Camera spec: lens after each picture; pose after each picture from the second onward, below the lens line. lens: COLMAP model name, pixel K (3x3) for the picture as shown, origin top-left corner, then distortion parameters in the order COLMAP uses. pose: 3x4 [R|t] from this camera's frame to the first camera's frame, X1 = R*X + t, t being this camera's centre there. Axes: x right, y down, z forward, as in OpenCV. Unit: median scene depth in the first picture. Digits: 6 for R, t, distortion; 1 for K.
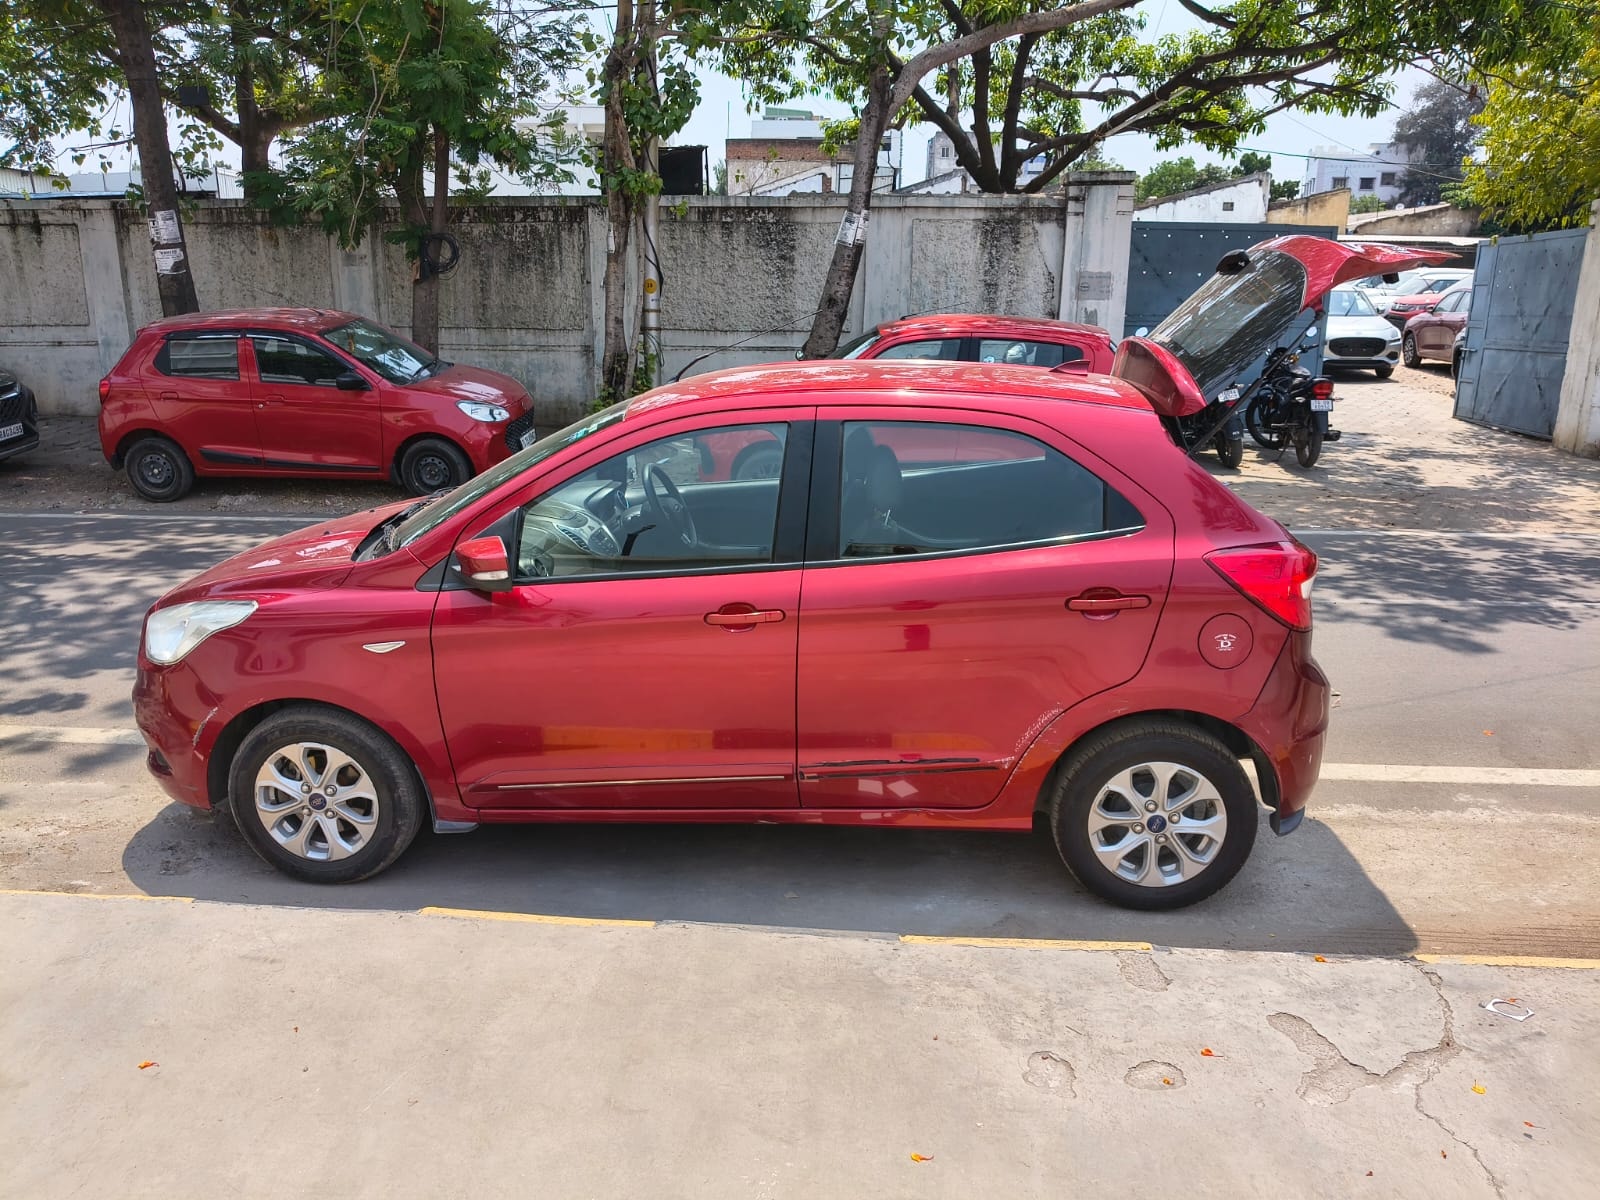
lens RADIAL K [[1222.2, 0, 808.1], [0, 1222.2, 603.2], [0, 0, 1]] dist [0.000504, -0.042536]
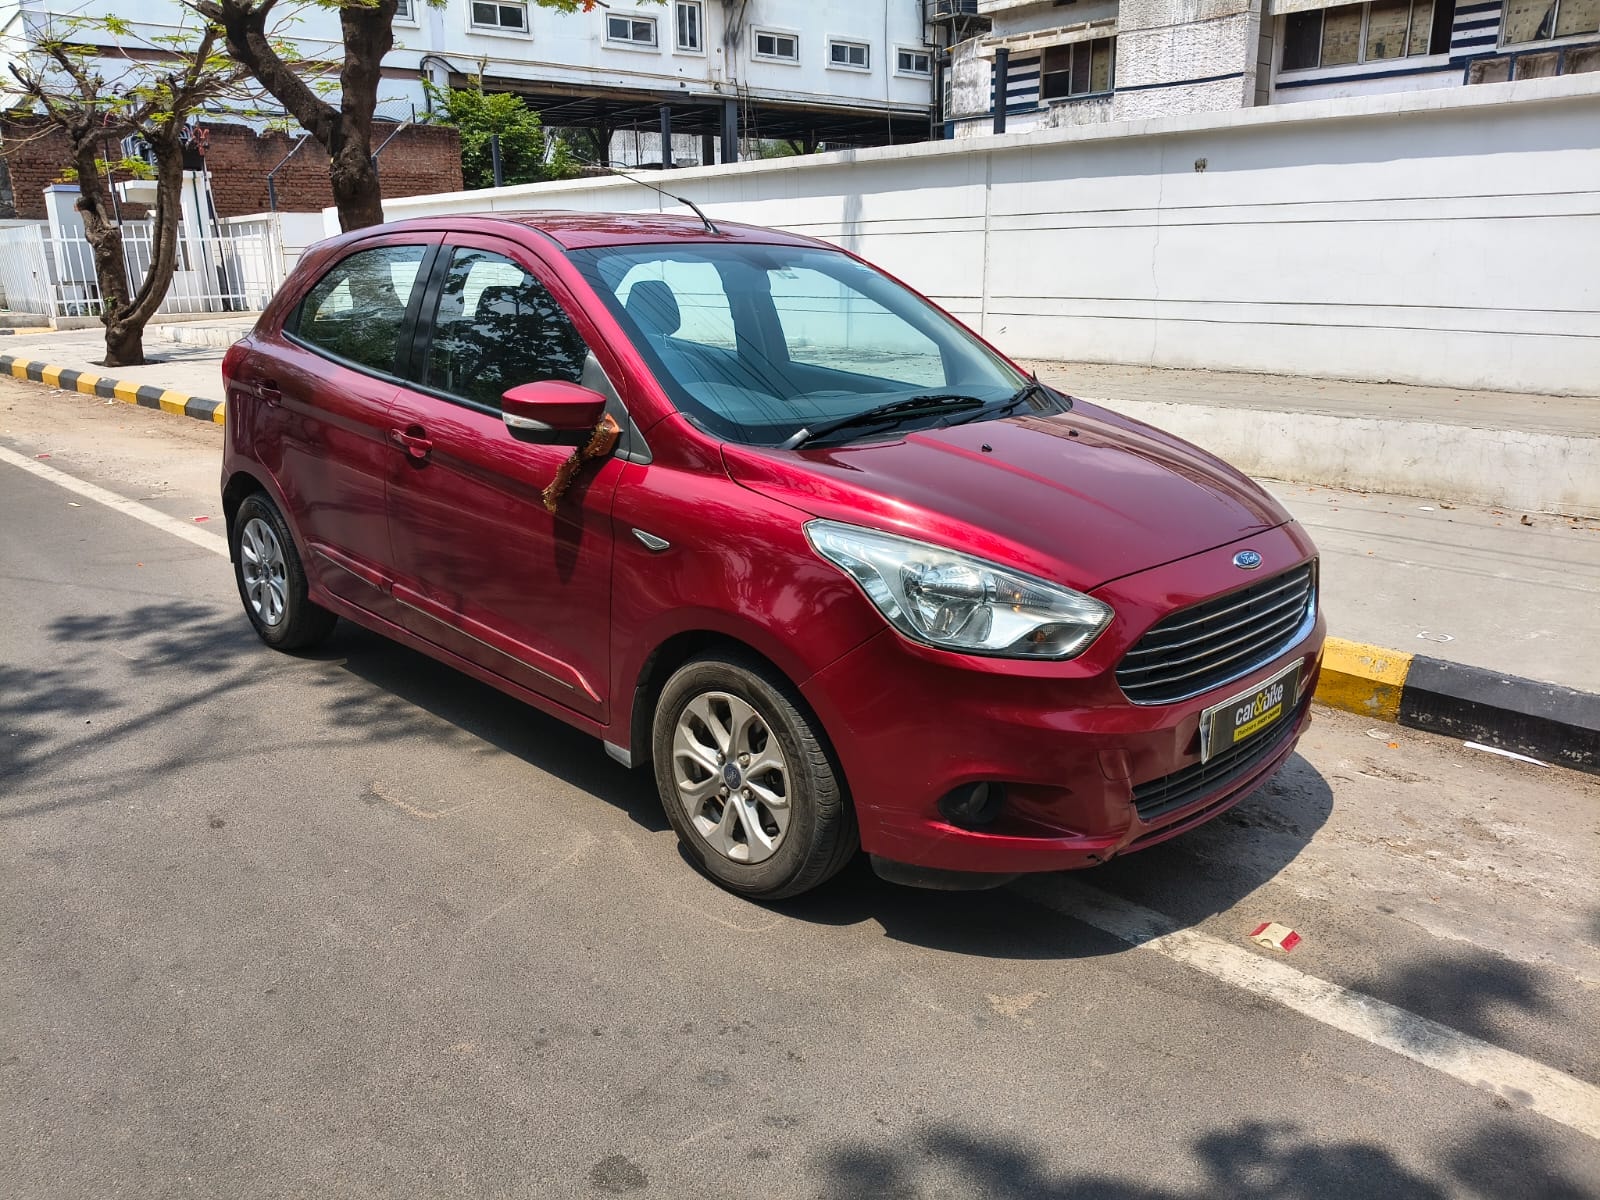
lens RADIAL K [[1225.2, 0, 800.0], [0, 1225.2, 600.0], [0, 0, 1]] dist [-0.029411, 0.008828]
pose [[-0.757384, -0.178131, 0.628203, -0.736996], [0.164934, 0.878684, 0.448007, -0.313553], [-0.631796, 0.442926, -0.636122, 1.582849]]
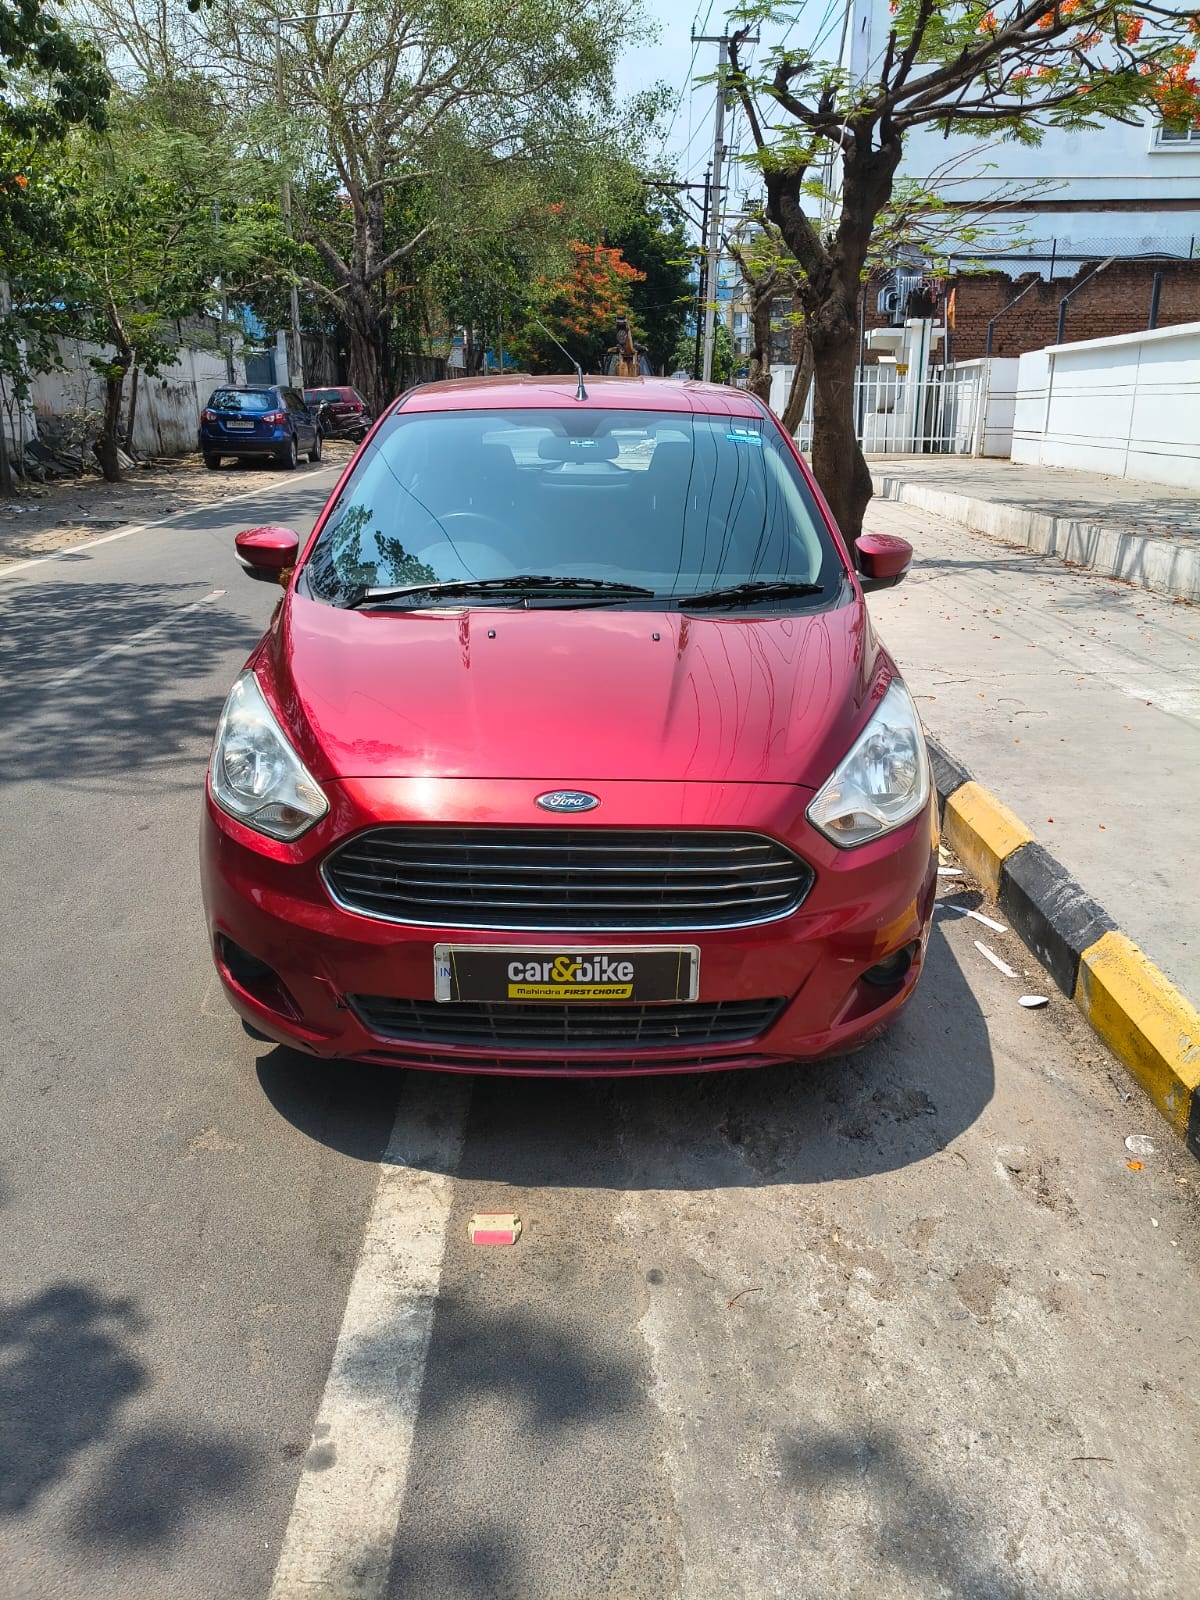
lens RADIAL K [[1241.0, 0, 600.0], [0, 1241.0, 800.0], [0, 0, 1]] dist [-0.033262, -0.001929]
pose [[-0.054054, -0.312047, 0.948528, -1.016688], [0.250217, 0.915377, 0.315400, -0.182804], [-0.966680, 0.254387, 0.028599, 1.017819]]
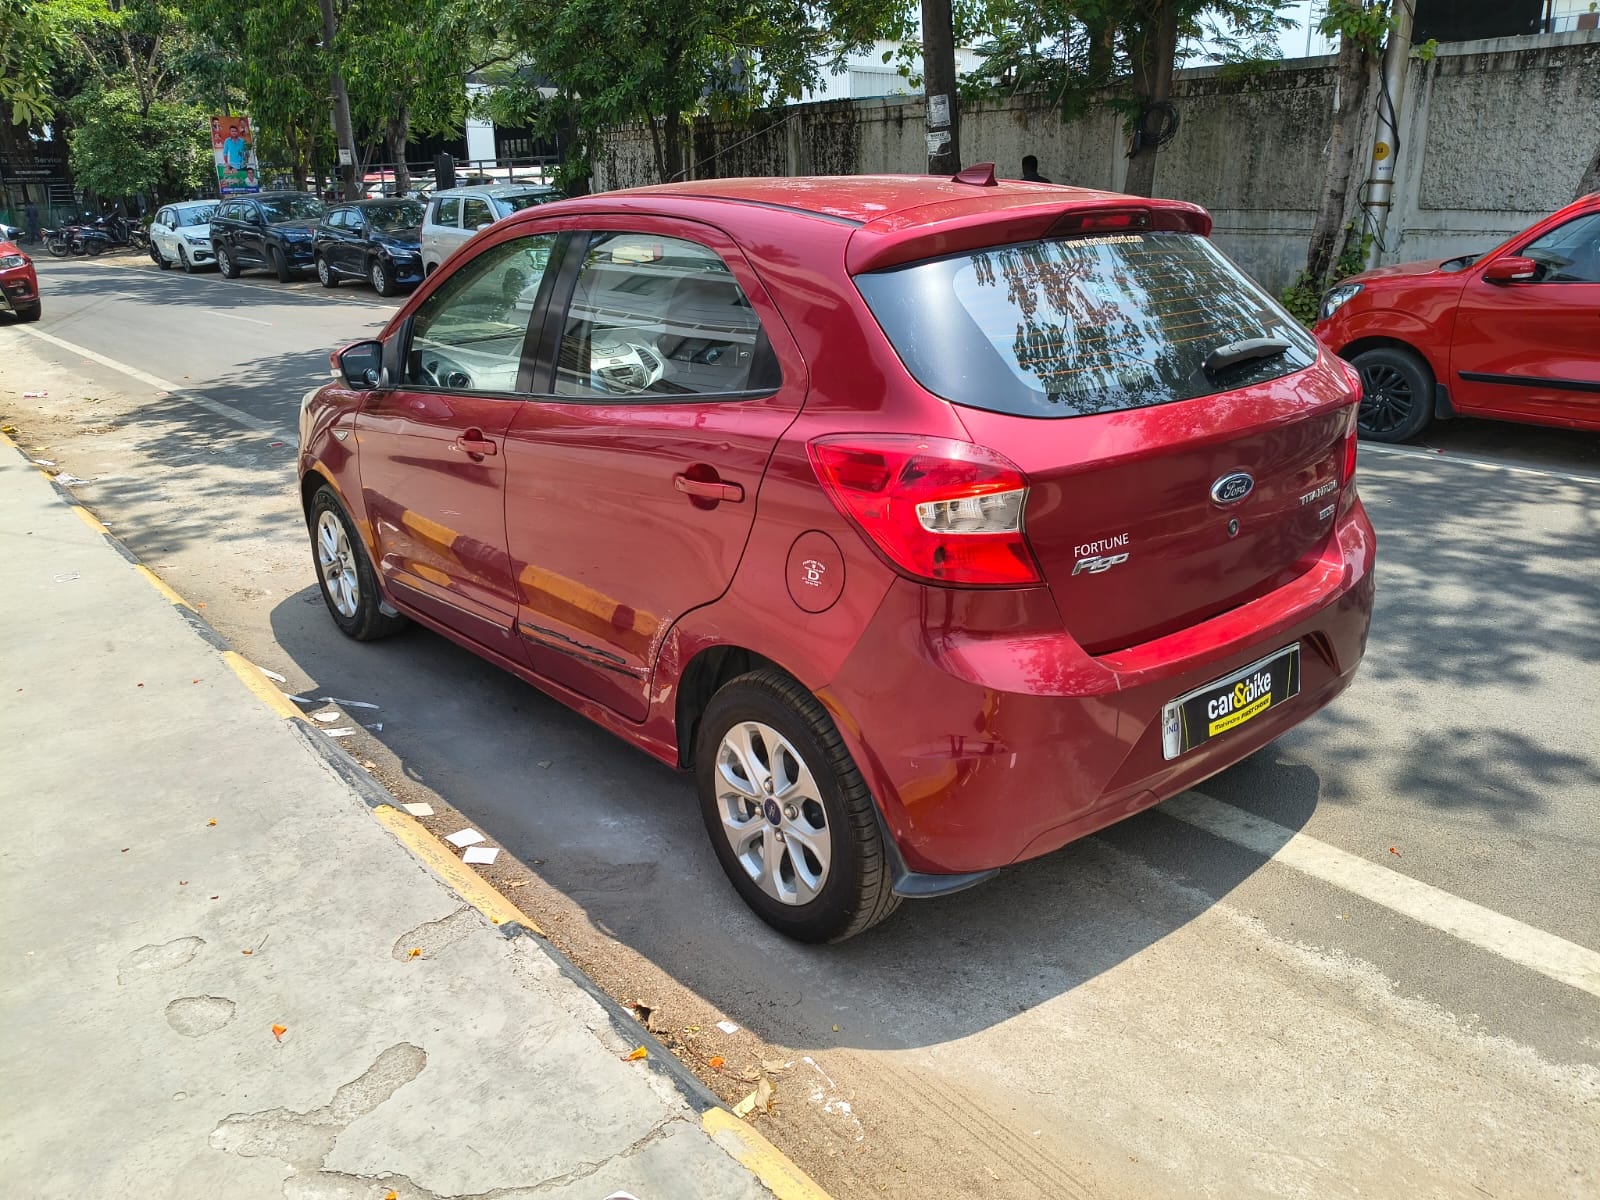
lens RADIAL K [[1197.8, 0, 801.2], [0, 1197.8, 616.5], [0, 0, 1]] dist [-0.035299, 0.017983]
pose [[0.694303, 0.223688, -0.684037, 0.623428], [-0.161548, 0.974656, 0.154751, -0.035237], [0.701317, 0.003061, 0.712843, 0.426509]]
